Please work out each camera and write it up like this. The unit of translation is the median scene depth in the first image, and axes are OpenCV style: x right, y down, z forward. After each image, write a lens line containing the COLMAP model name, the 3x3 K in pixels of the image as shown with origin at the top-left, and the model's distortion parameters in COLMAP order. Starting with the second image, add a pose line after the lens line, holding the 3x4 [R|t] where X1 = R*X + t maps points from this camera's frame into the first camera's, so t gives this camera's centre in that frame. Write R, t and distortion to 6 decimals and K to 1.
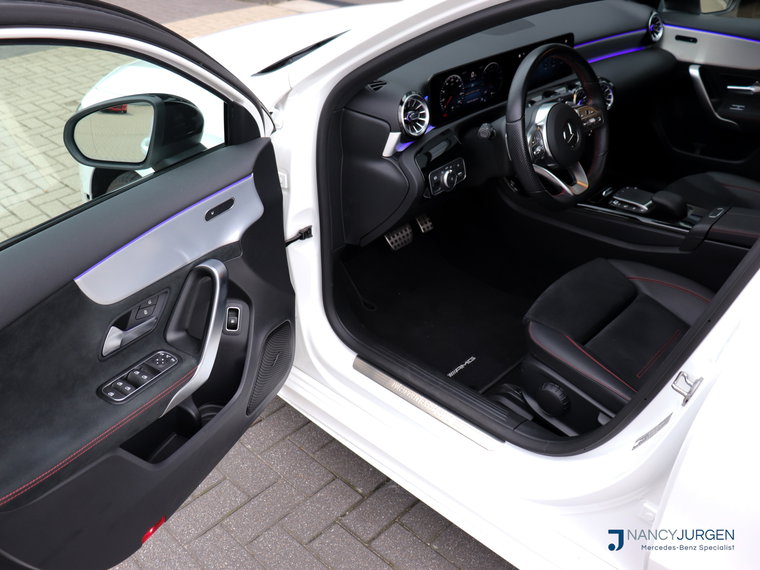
lens RADIAL K [[694.4, 0, 360.7], [0, 694.4, 285.1], [0, 0, 1]] dist [-0.116757, 0.009936]
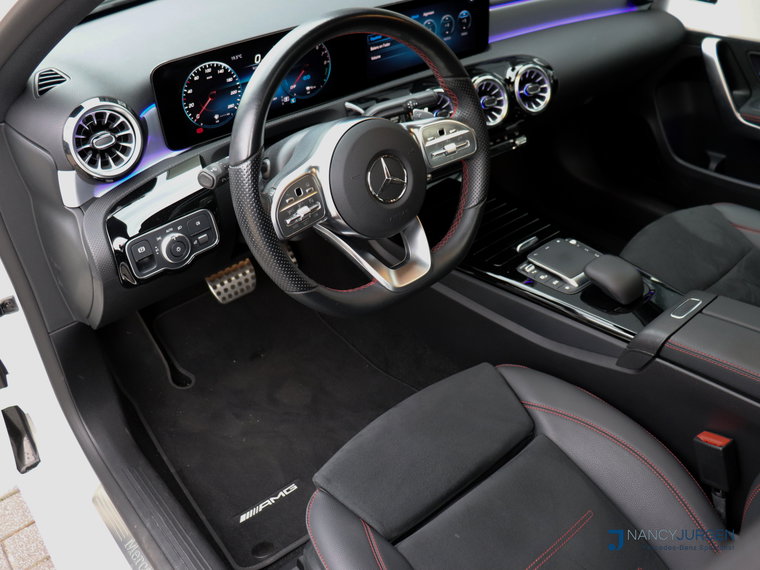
lens RADIAL K [[694.4, 0, 360.7], [0, 694.4, 285.1], [0, 0, 1]] dist [-0.116757, 0.009936]
pose [[0.993890, 0.060317, -0.092436, 0.324503], [-0.053069, 0.995465, 0.078955, -0.169775], [0.096779, -0.073567, 0.992583, 0.423135]]
